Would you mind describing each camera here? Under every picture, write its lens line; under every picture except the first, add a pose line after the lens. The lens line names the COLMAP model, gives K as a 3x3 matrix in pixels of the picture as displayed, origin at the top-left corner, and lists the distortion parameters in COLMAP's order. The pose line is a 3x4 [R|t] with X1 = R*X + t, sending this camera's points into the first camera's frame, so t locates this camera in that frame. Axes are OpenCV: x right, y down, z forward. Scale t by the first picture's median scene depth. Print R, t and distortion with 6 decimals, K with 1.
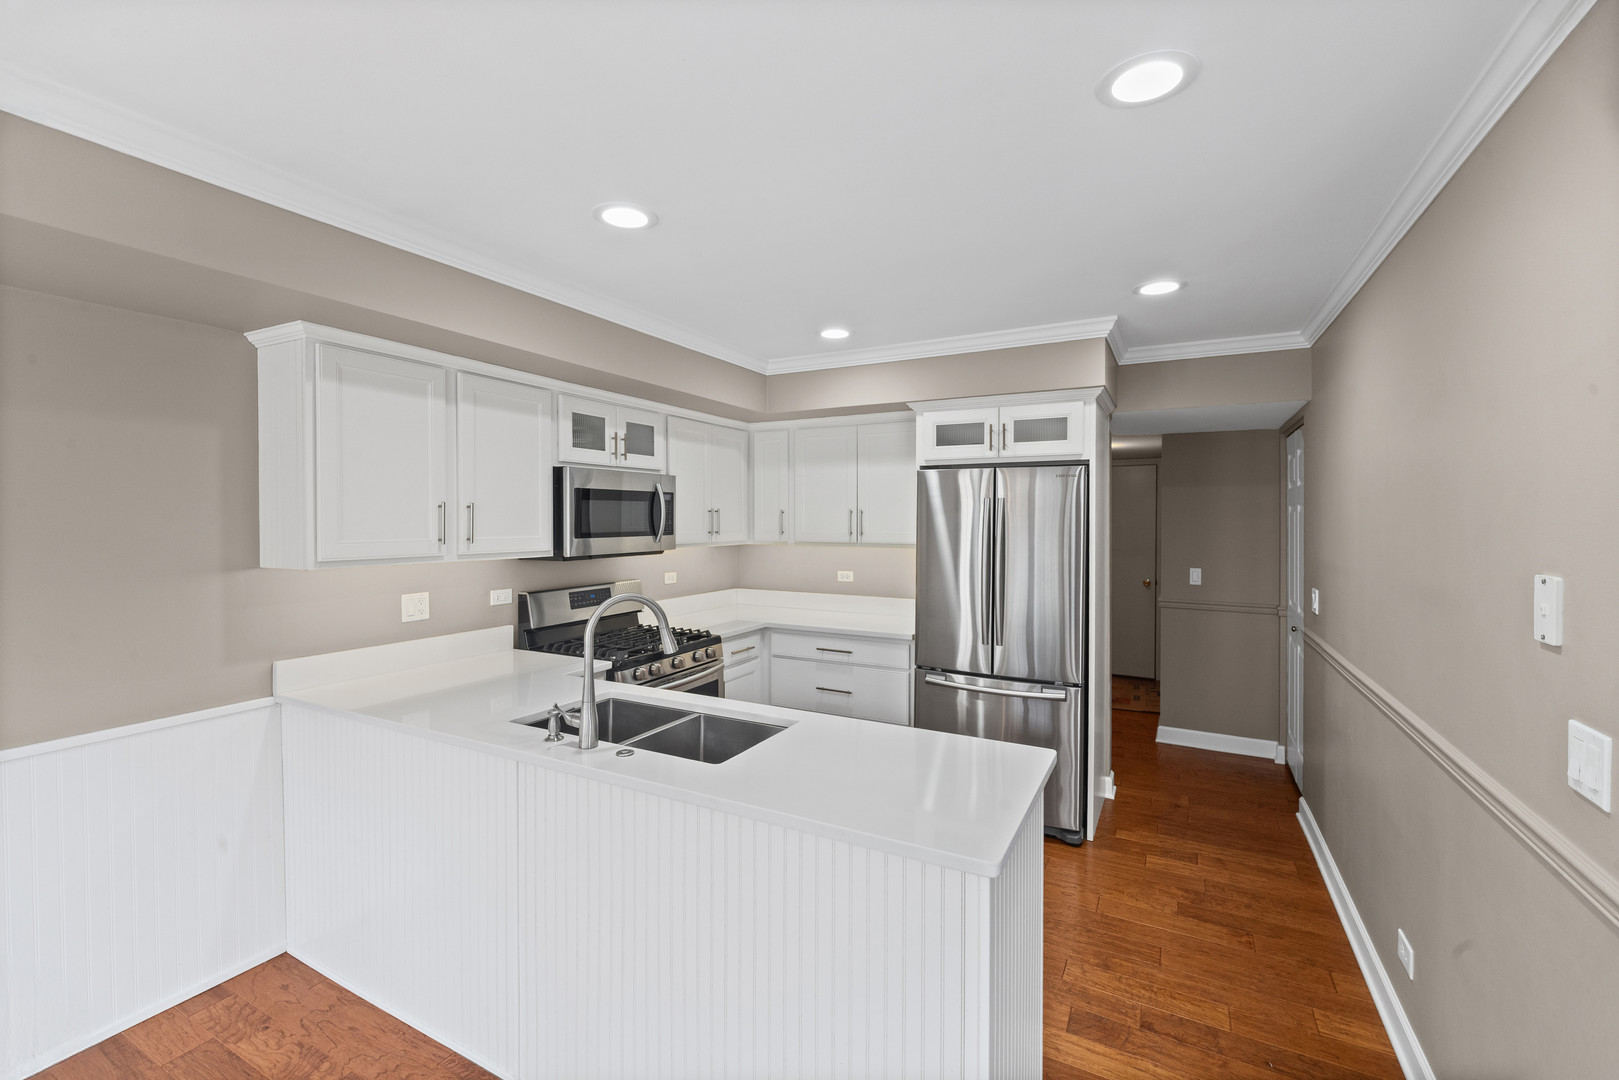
lens RADIAL K [[690.9, 0, 812.1], [0, 690.9, 521.8], [0, 0, 1]] dist [0.018618, -0.007985]
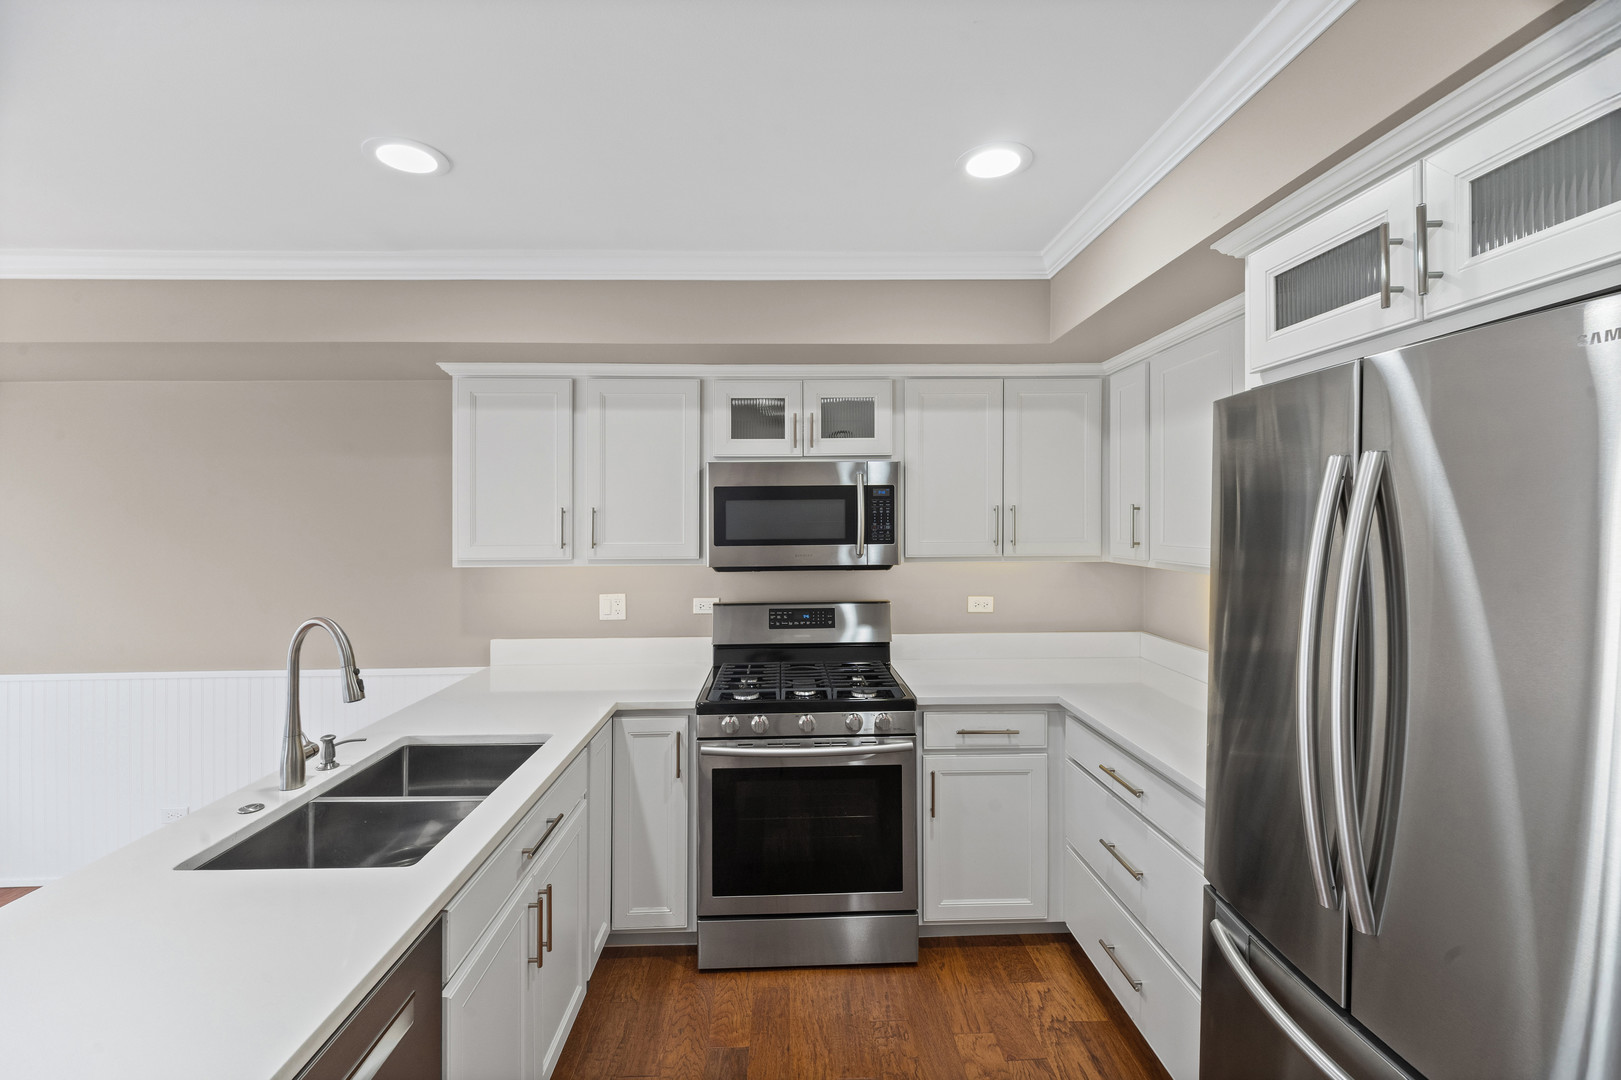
lens RADIAL K [[691.8, 0, 813.1], [0, 691.8, 521.8], [0, 0, 1]] dist [0.018618, -0.007985]
pose [[0.479917, -0.002433, -0.877311, 0.408200], [0.004259, 0.999991, -0.000444, -0.004761], [0.877304, -0.003524, 0.479923, 0.614609]]
